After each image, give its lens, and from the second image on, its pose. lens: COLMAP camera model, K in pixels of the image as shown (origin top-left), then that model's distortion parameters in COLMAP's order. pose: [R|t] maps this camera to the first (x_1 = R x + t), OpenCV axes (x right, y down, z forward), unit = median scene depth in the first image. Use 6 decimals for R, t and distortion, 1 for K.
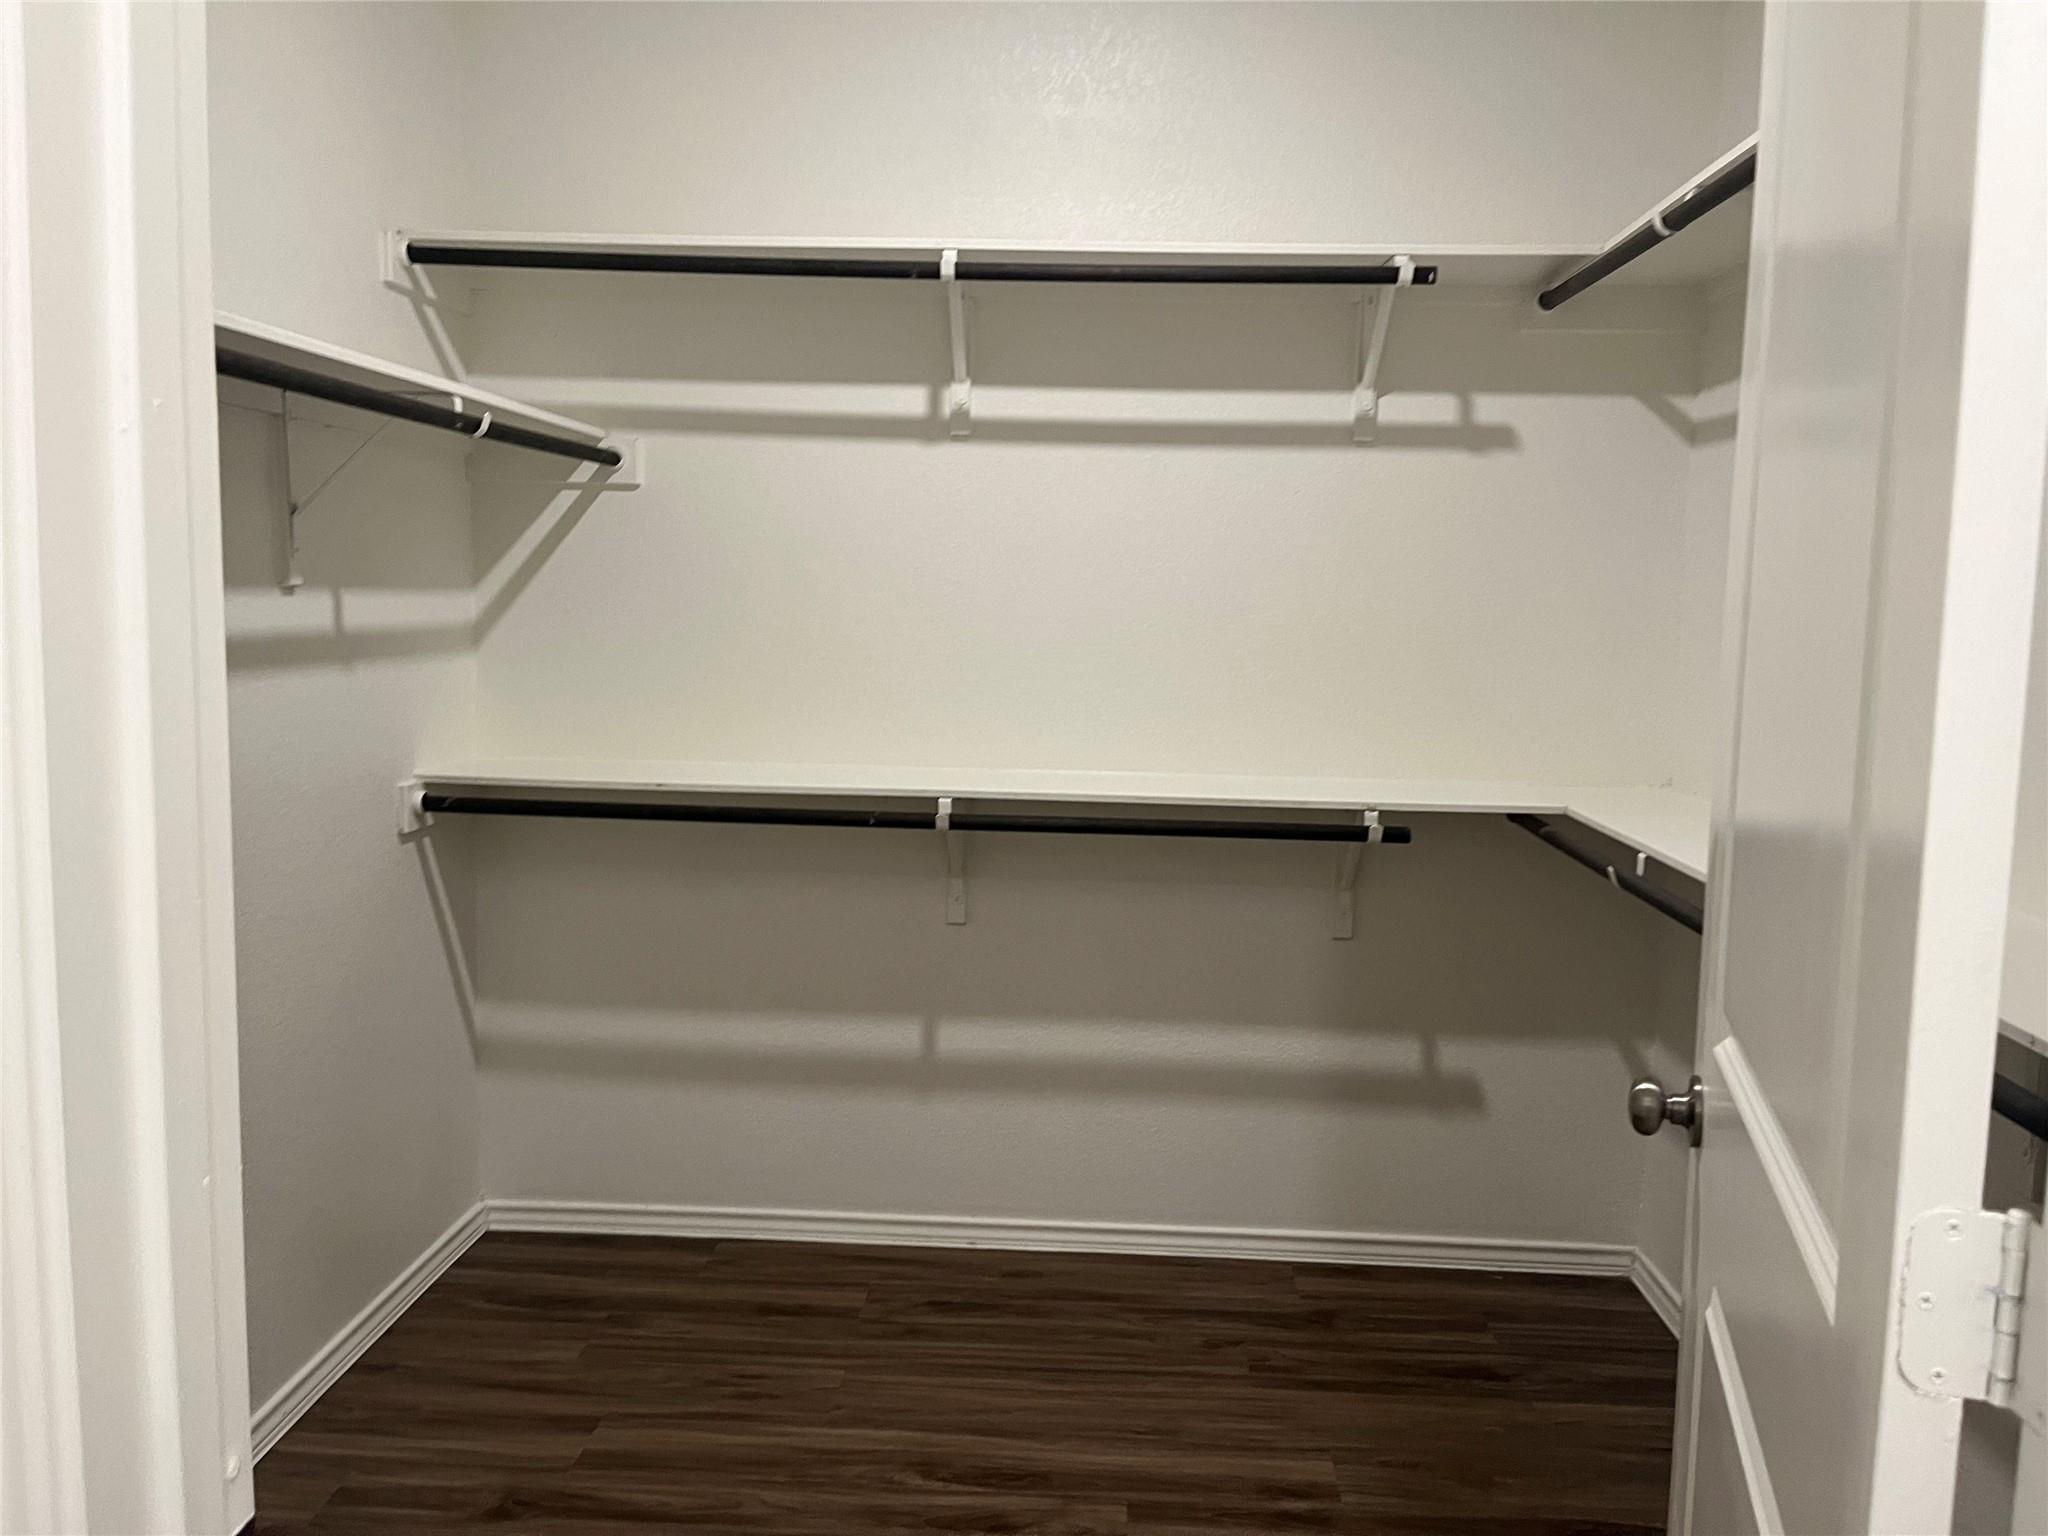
lens RADIAL K [[1542.1, 0, 1024.8], [0, 1542.1, 766.8], [0, 0, 1]] dist [0.033392, -0.004209]
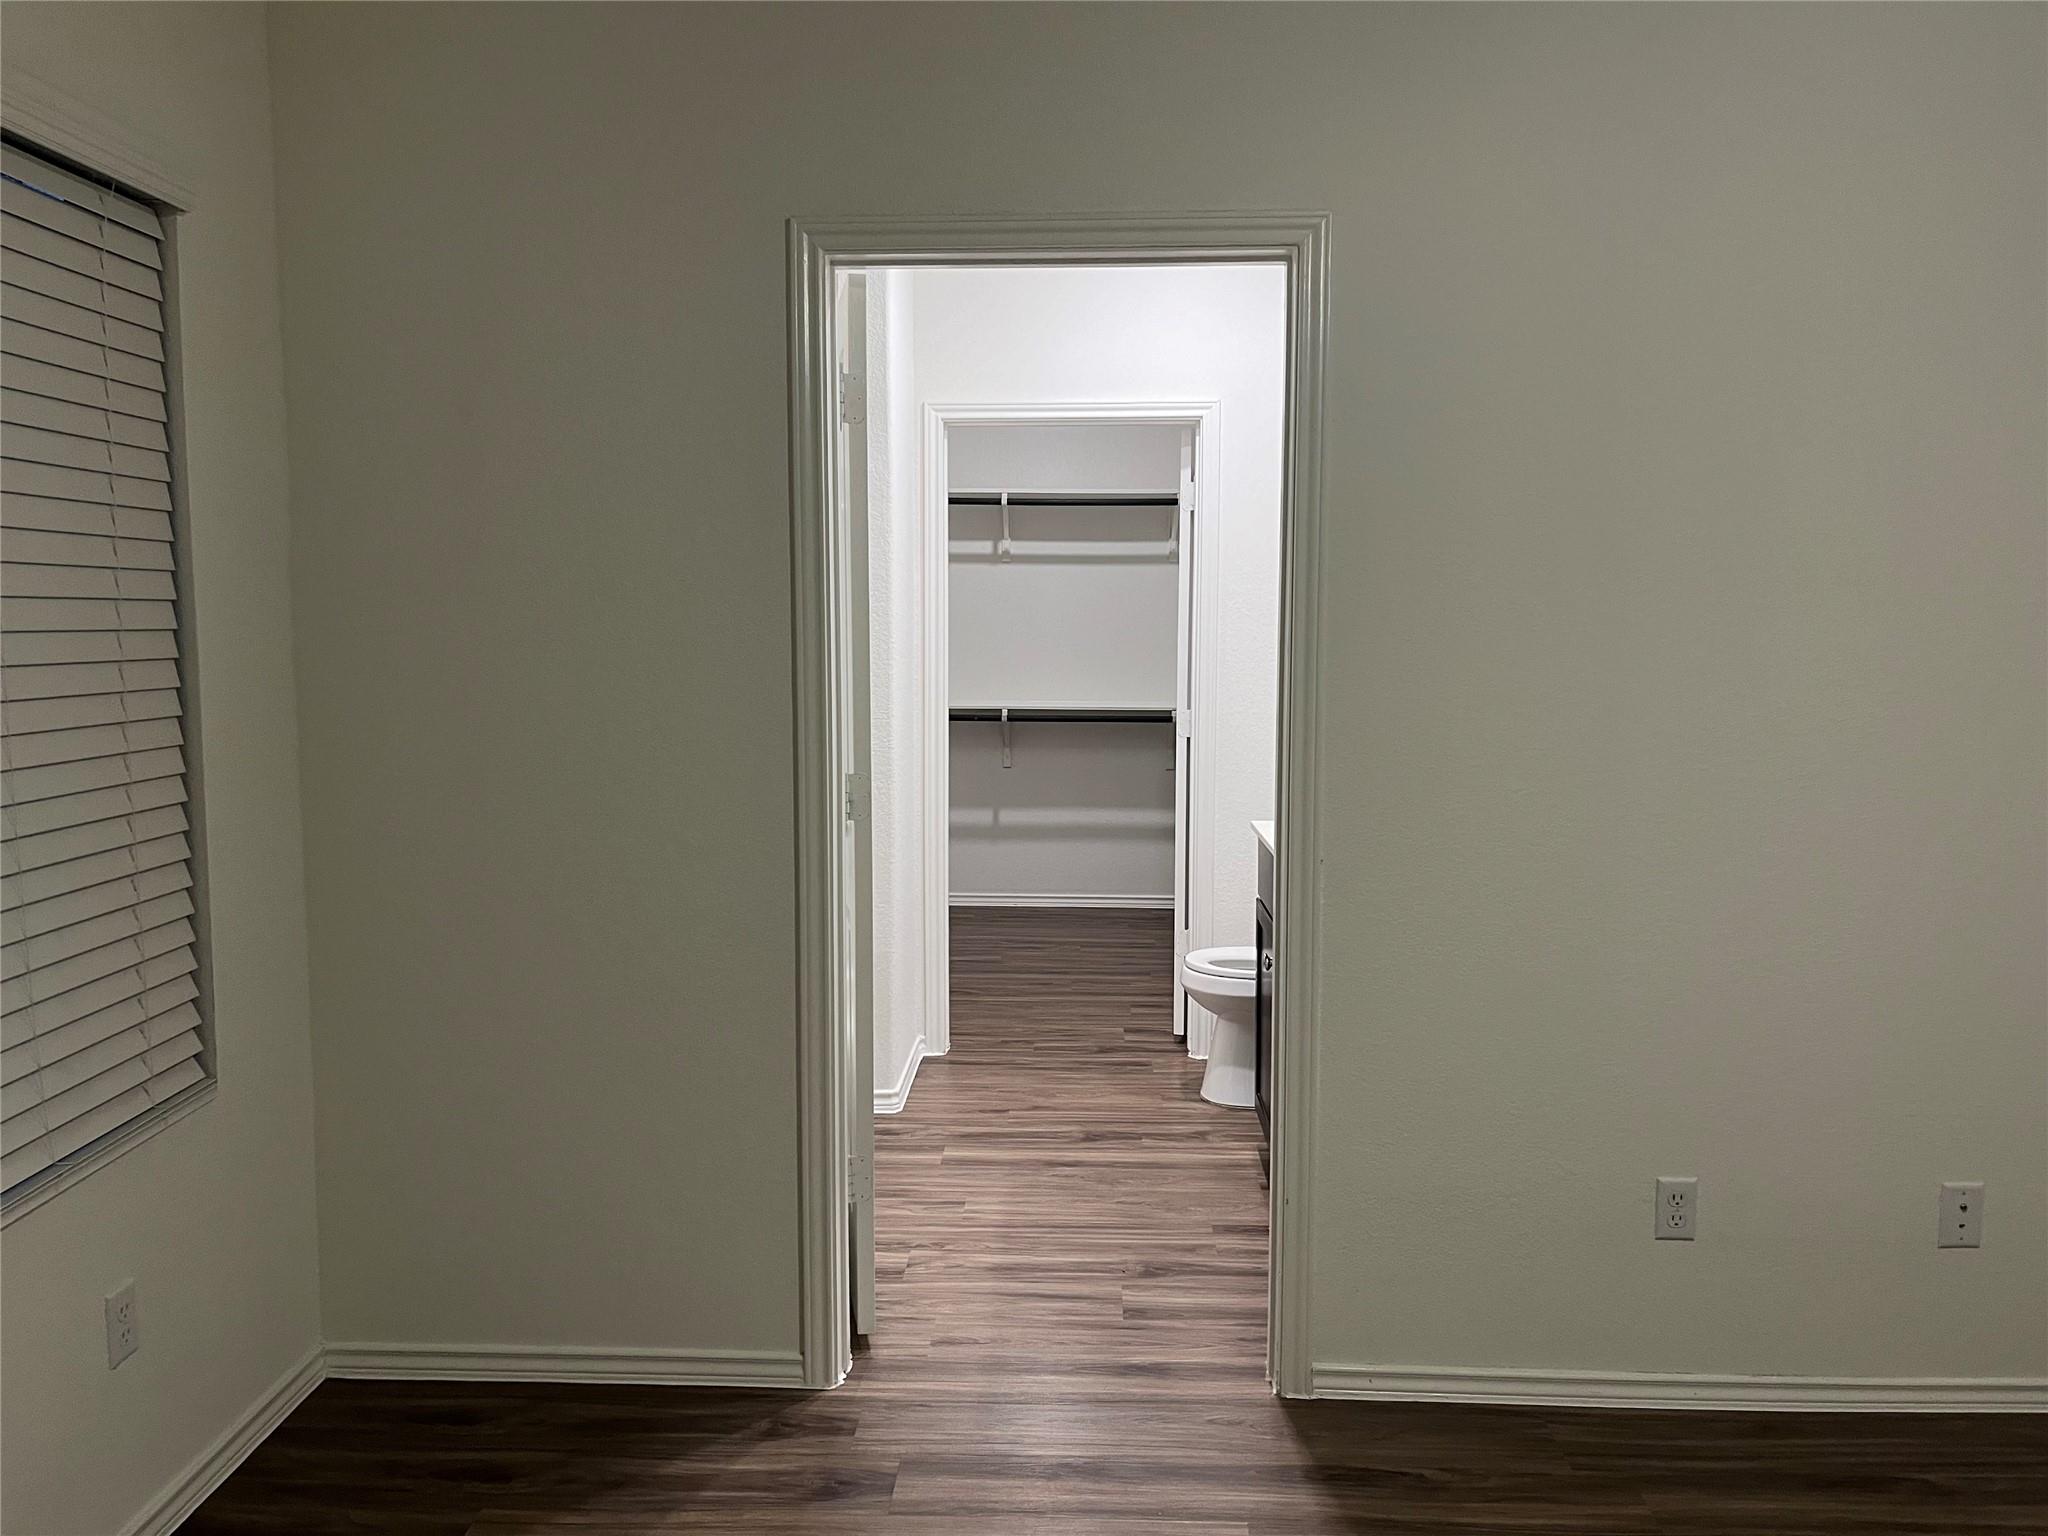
lens RADIAL K [[1542.1, 0, 1022.9], [0, 1542.1, 765.8], [0, 0, 1]] dist [0.033392, -0.004209]
pose [[0.999634, -0.015713, 0.022004, -0.074163], [0.016178, 0.999646, -0.021112, 0.155149], [-0.021665, 0.021460, 0.999535, -1.399208]]
